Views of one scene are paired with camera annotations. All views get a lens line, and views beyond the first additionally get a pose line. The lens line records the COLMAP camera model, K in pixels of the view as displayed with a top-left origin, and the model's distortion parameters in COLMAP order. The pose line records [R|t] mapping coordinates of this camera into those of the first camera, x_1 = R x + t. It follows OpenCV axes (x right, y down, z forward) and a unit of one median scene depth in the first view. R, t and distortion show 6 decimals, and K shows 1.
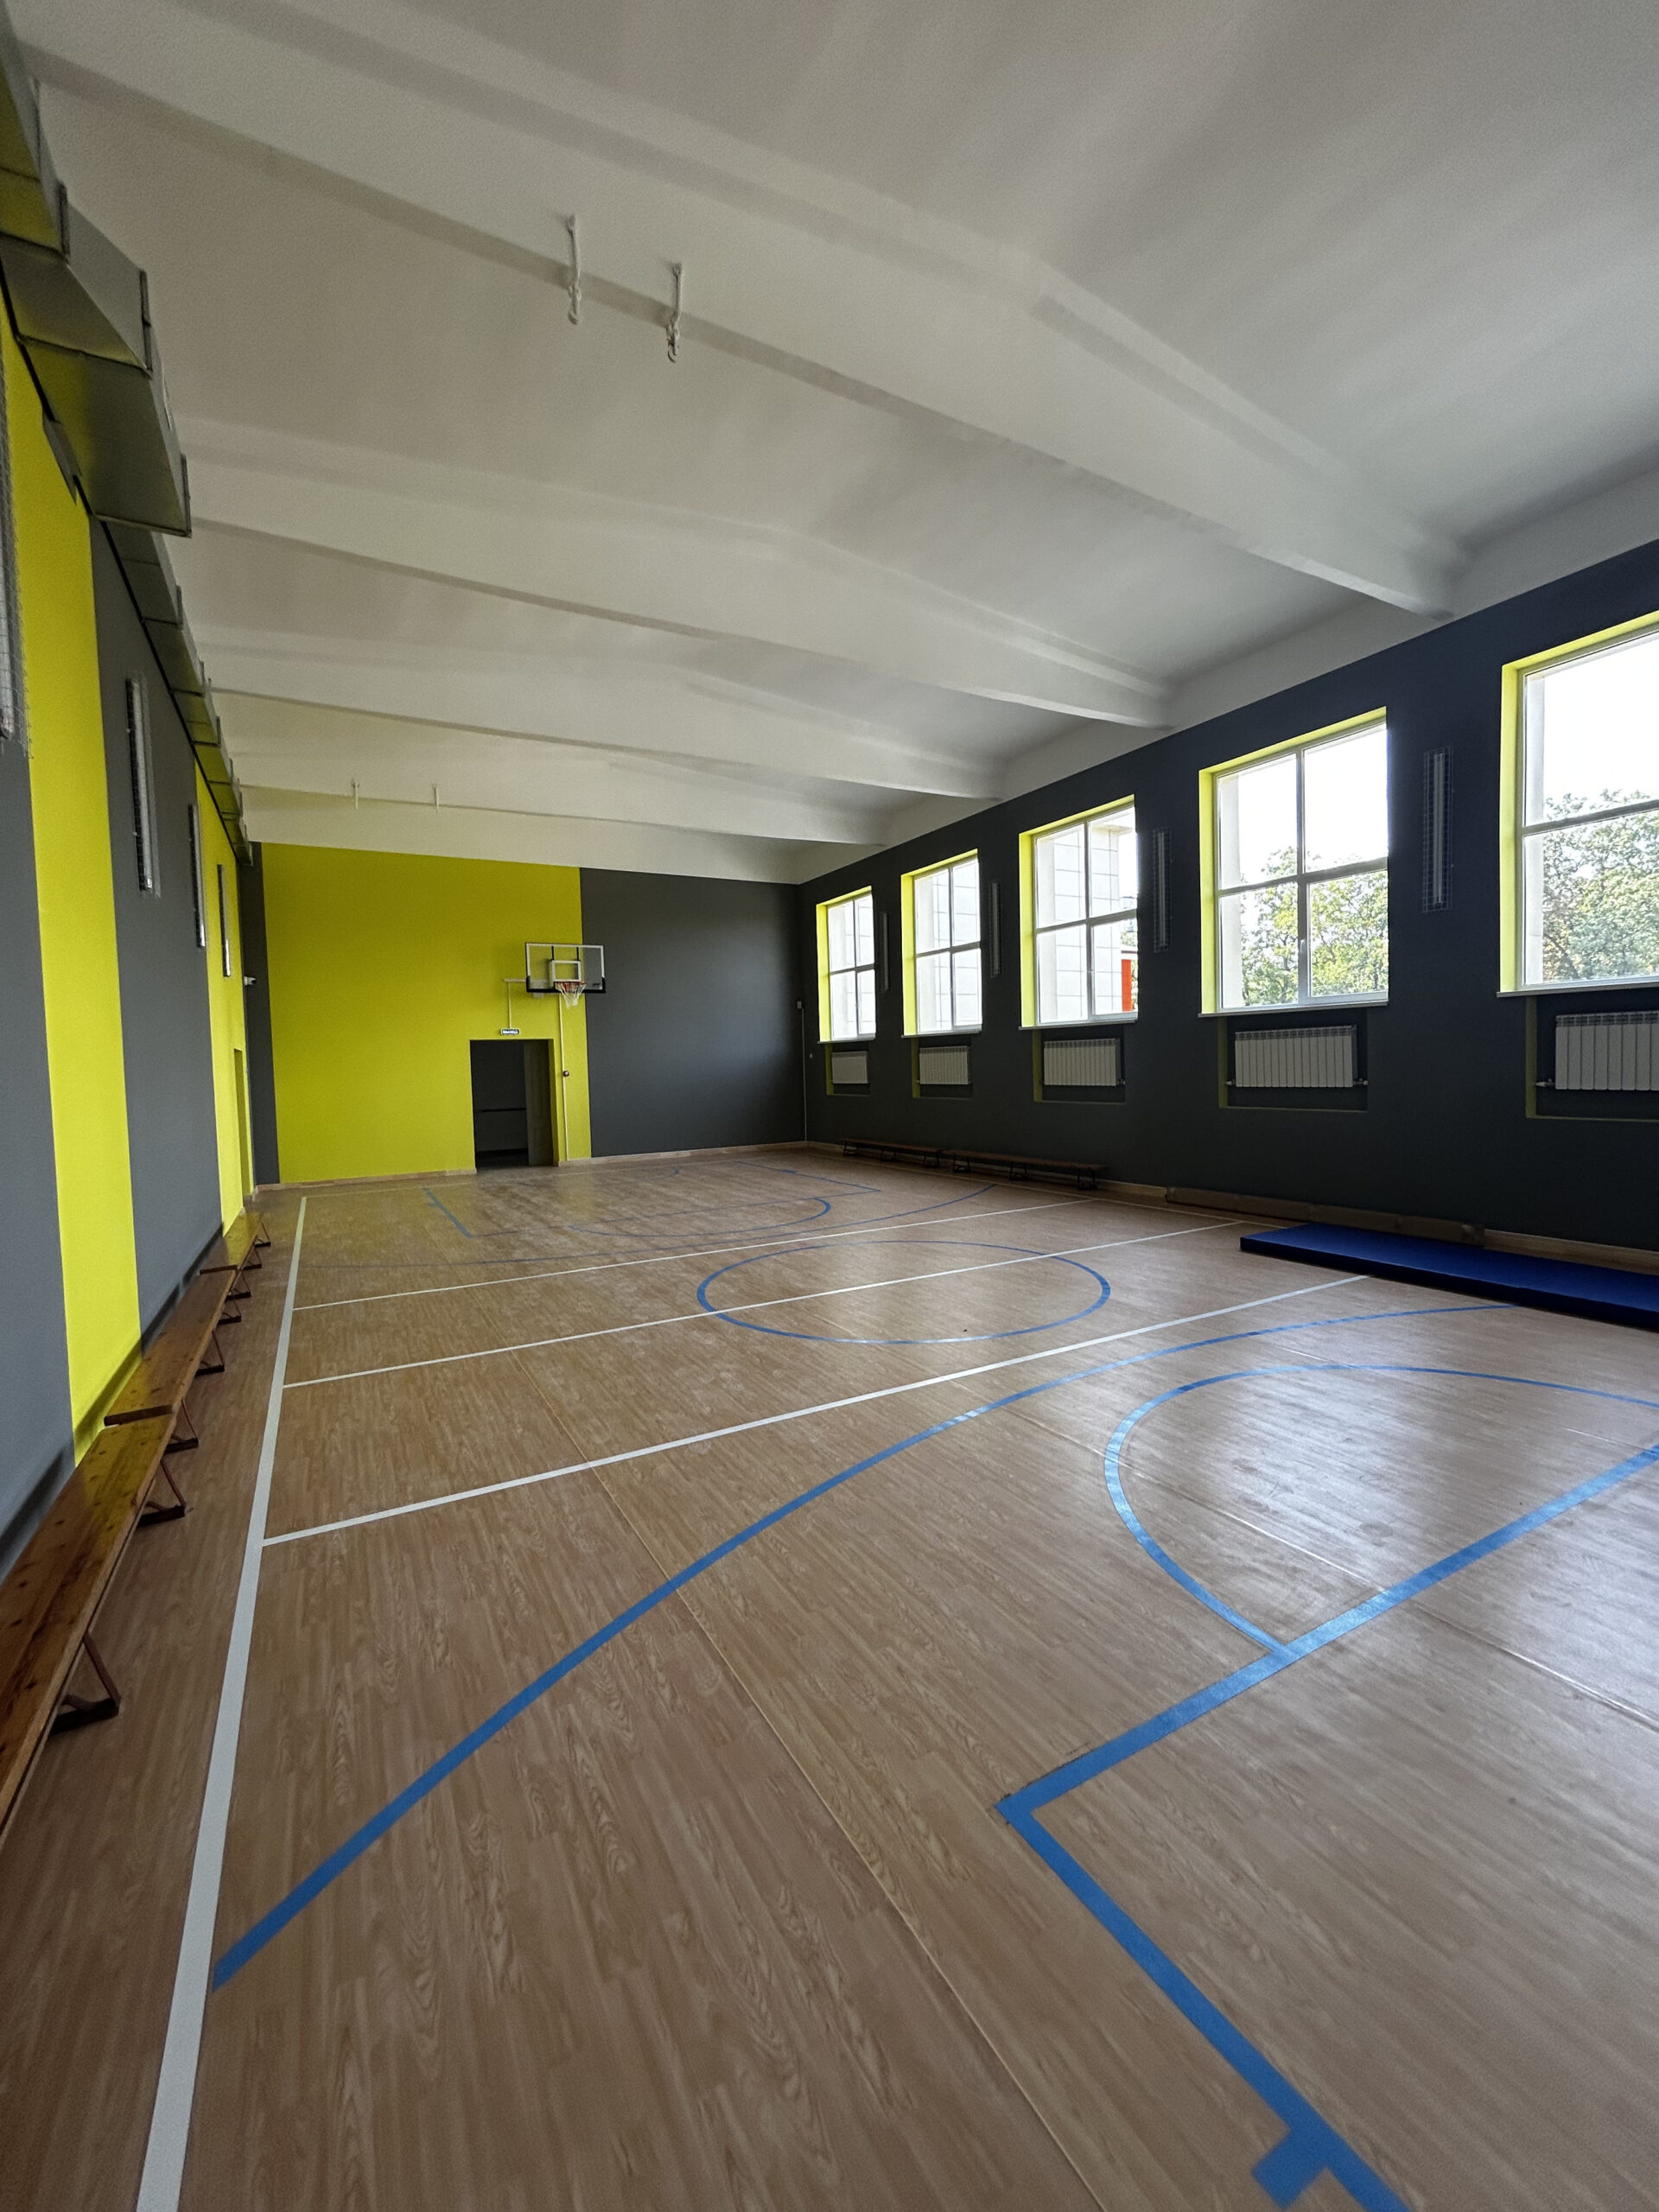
lens RADIAL K [[902.2, 0, 829.5], [0, 902.2, 1106.0], [0, 0, 1]] dist [-0.001029, -0.000067]
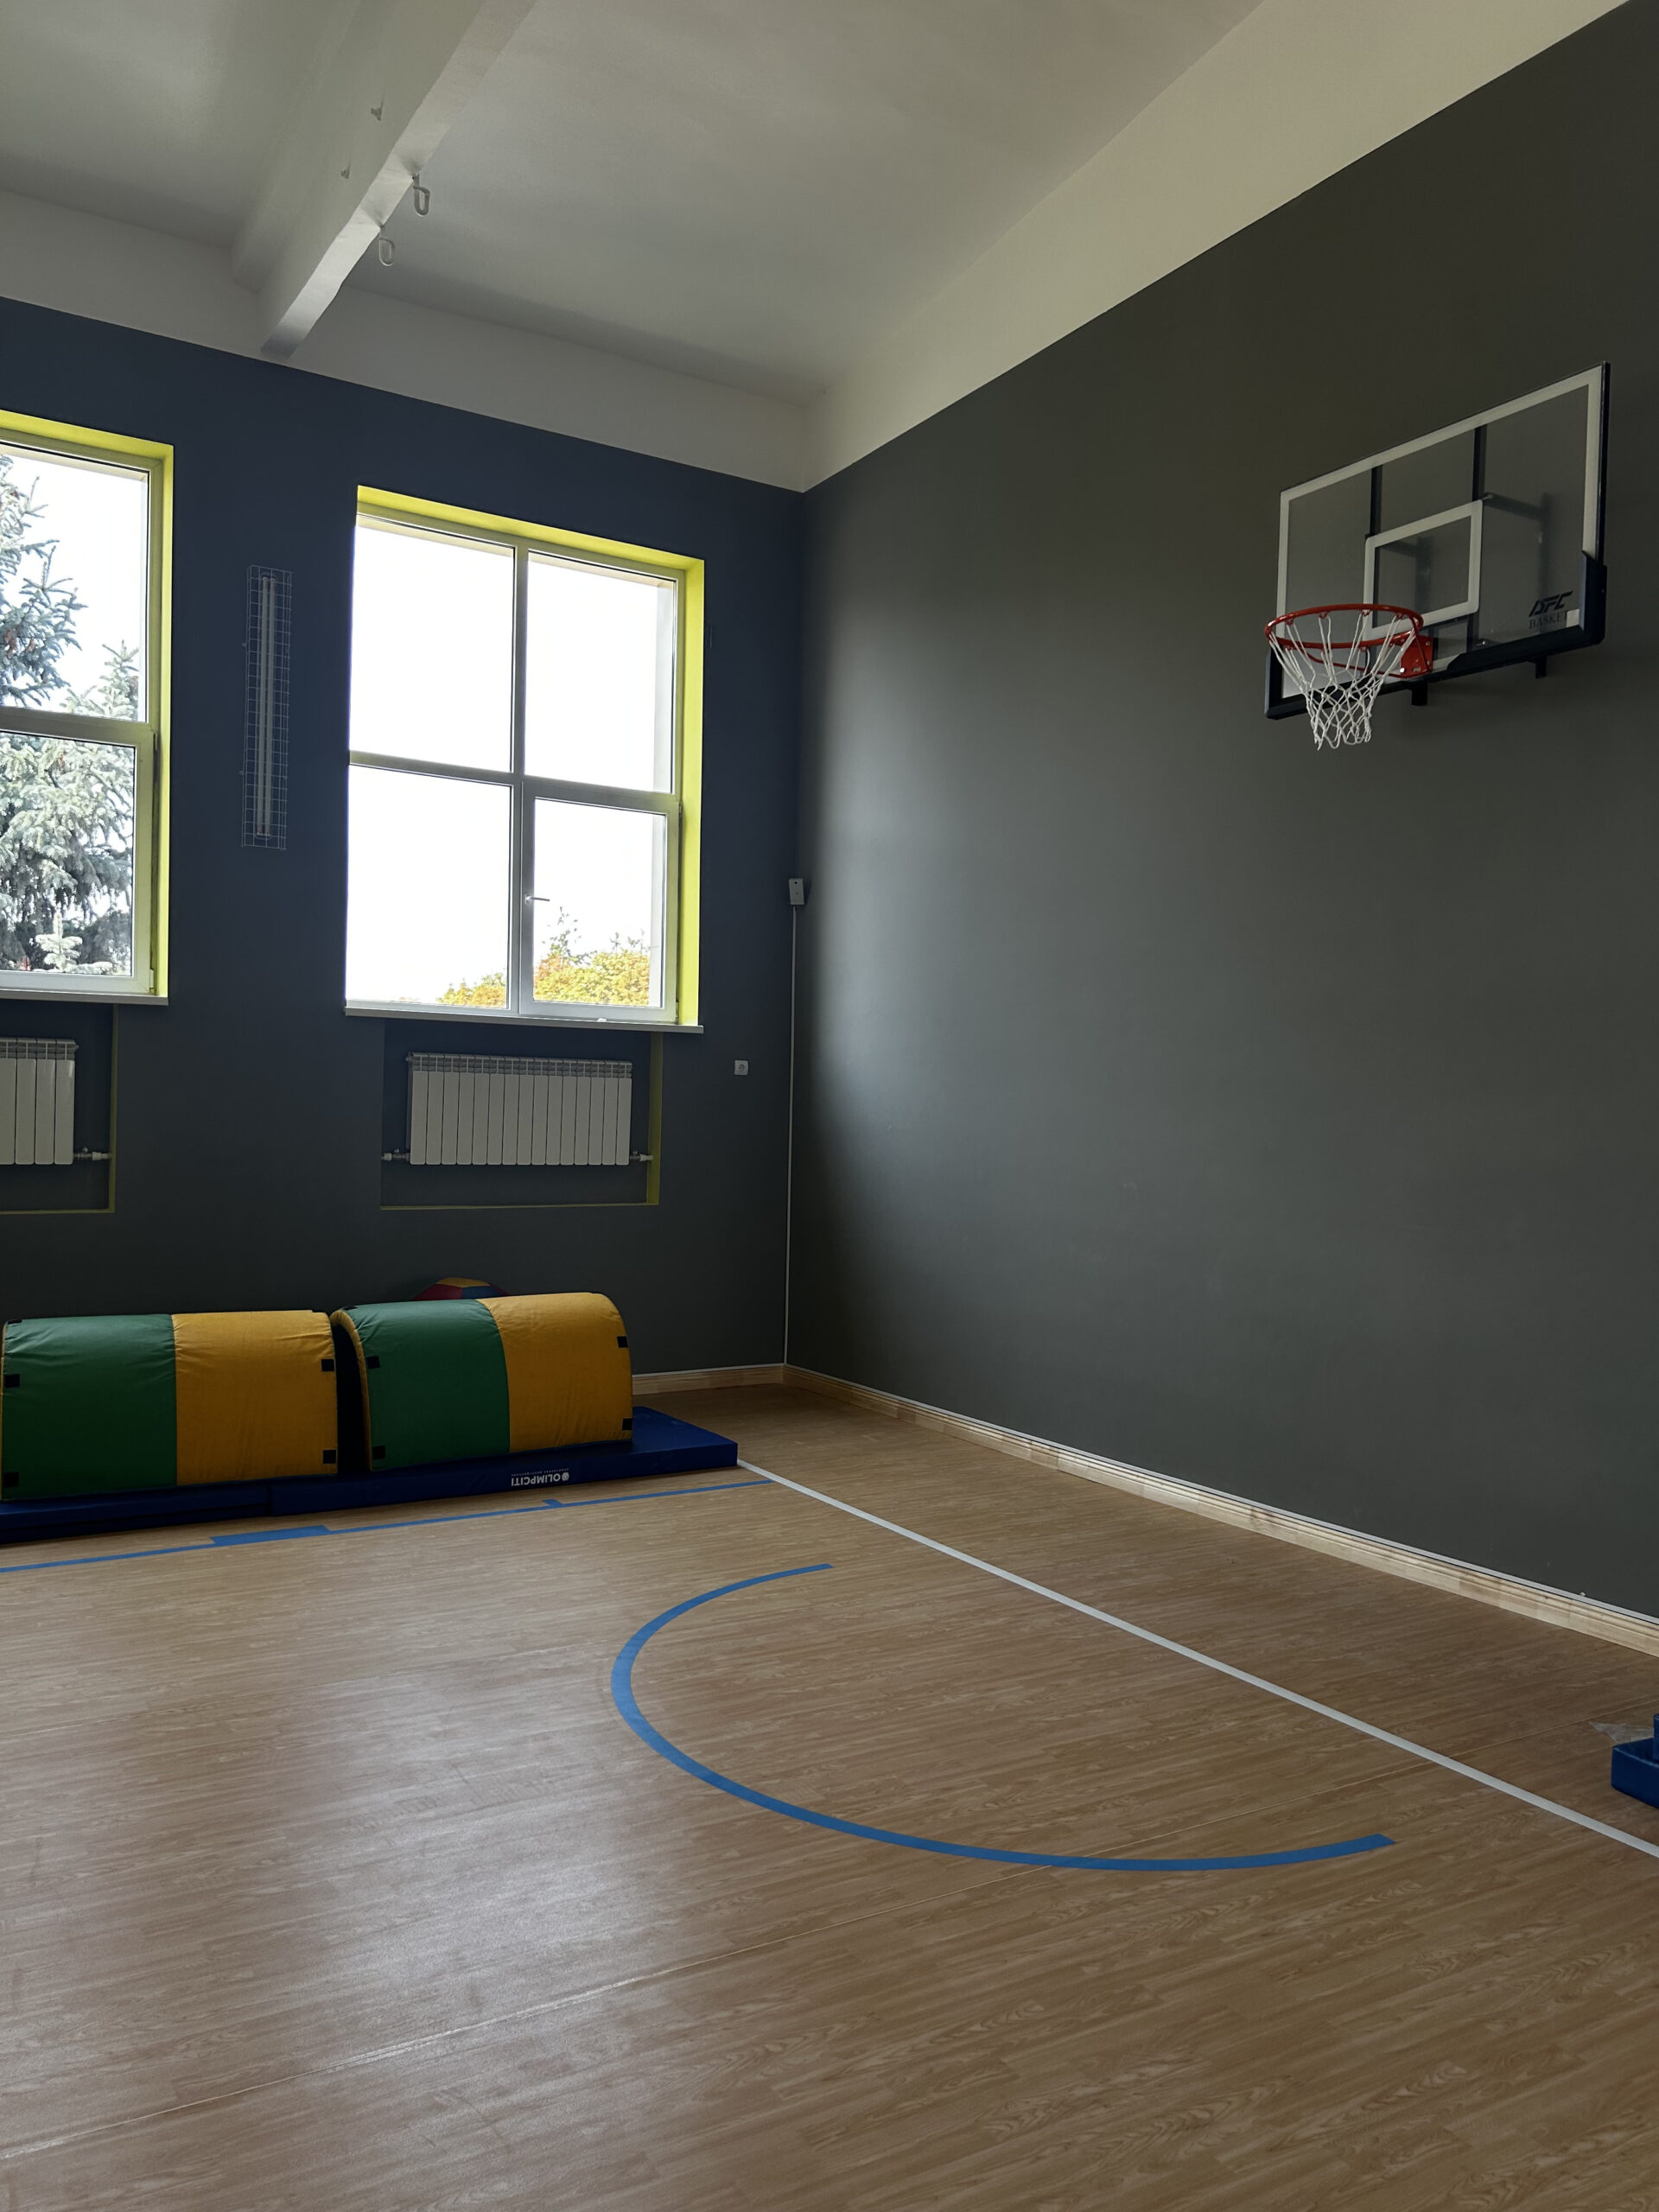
lens RADIAL K [[1665.5, 0, 832.1], [0, 1665.5, 1177.8], [0, 0, 1]] dist [-0.032797, -0.001810]
pose [[-0.042595, -0.013222, 0.999005, -0.433566], [0.015708, 0.999780, 0.013902, -0.021191], [-0.998969, 0.016284, -0.042378, 0.754001]]
